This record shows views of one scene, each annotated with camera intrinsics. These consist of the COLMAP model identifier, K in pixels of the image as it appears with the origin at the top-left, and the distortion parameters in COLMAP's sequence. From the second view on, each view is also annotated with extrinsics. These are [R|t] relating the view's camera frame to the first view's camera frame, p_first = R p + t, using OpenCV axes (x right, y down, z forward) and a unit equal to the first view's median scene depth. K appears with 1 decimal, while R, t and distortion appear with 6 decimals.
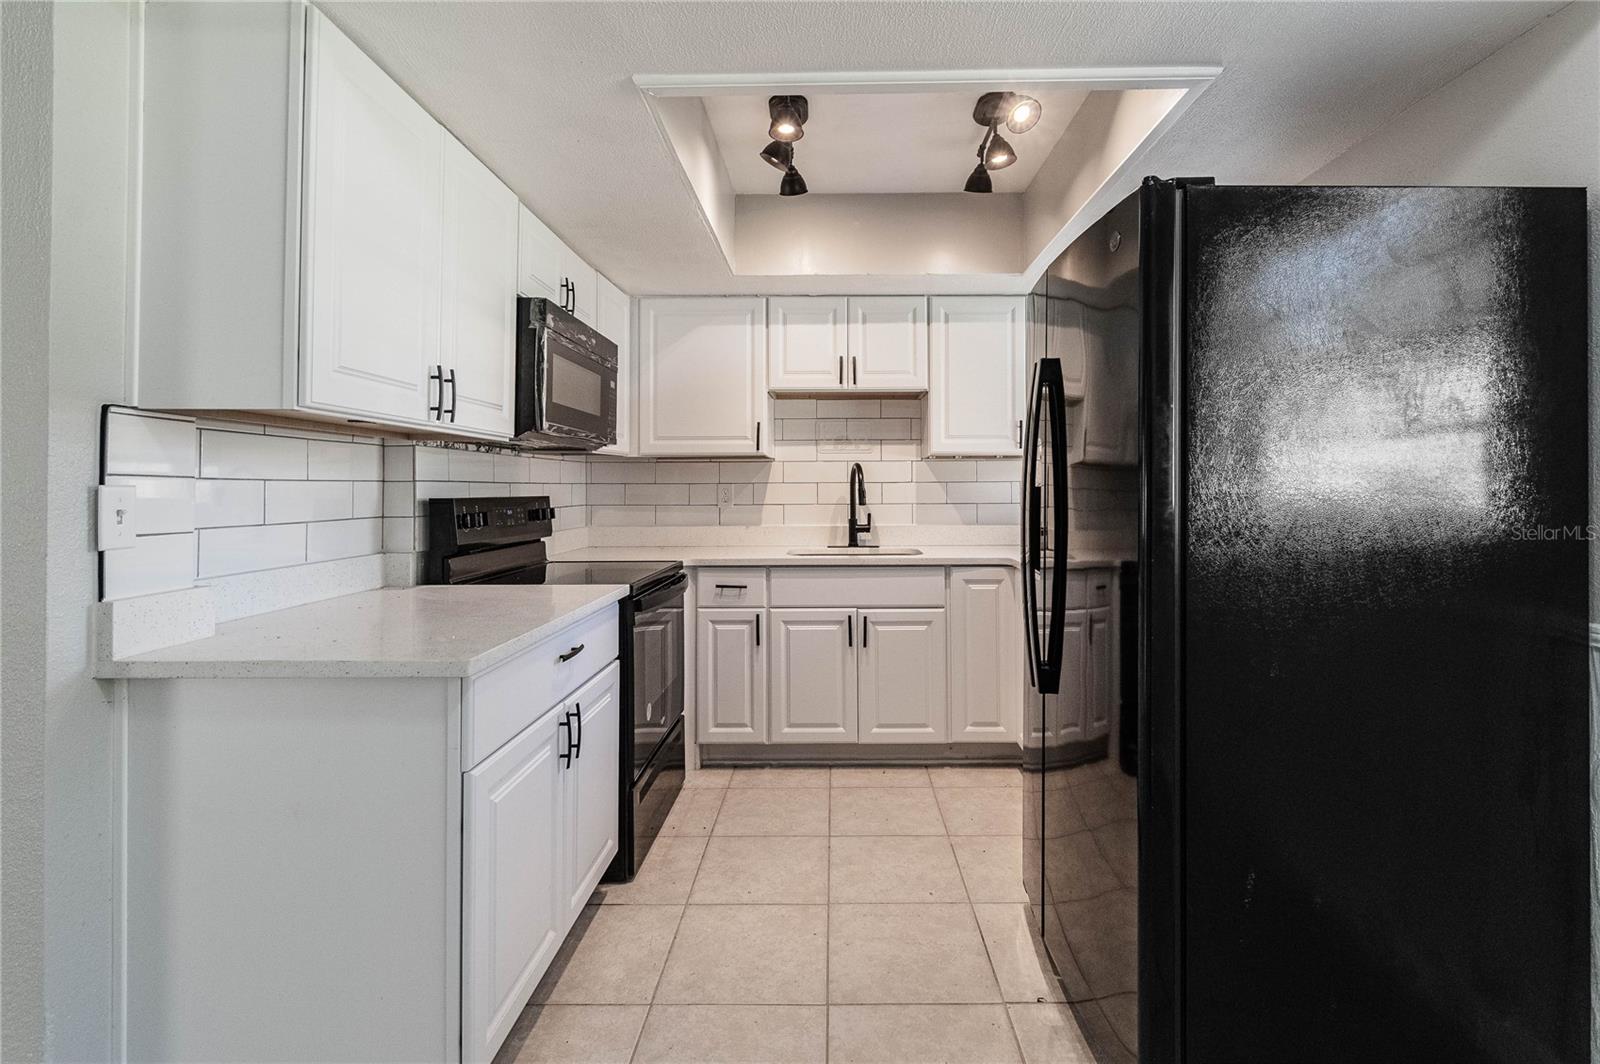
lens RADIAL K [[730.9, 0, 824.8], [0, 730.9, 473.9], [0, 0, 1]] dist [0.002563, 0.000325]
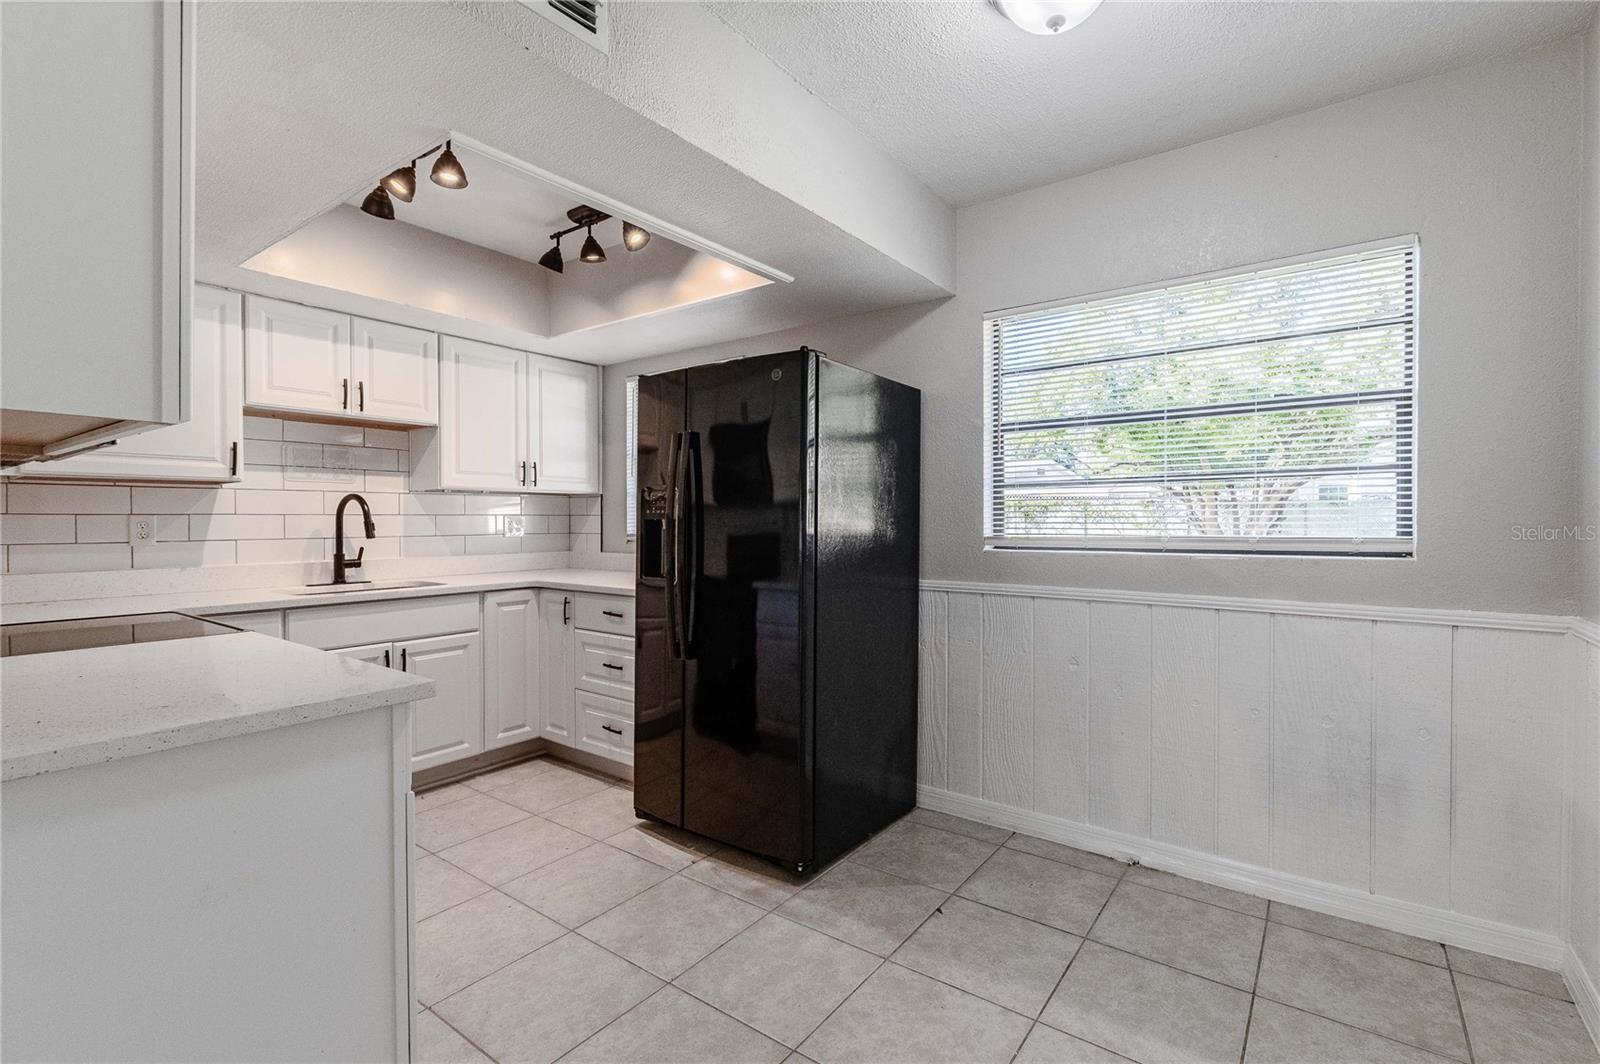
lens RADIAL K [[730.9, 0, 796.0], [0, 730.9, 527.3], [0, 0, 1]] dist [0.002563, 0.000325]
pose [[0.593887, -0.004801, 0.804534, -0.388761], [-0.015355, 0.999732, 0.017300, 0.002912], [-0.804402, -0.022628, 0.593654, -0.019363]]
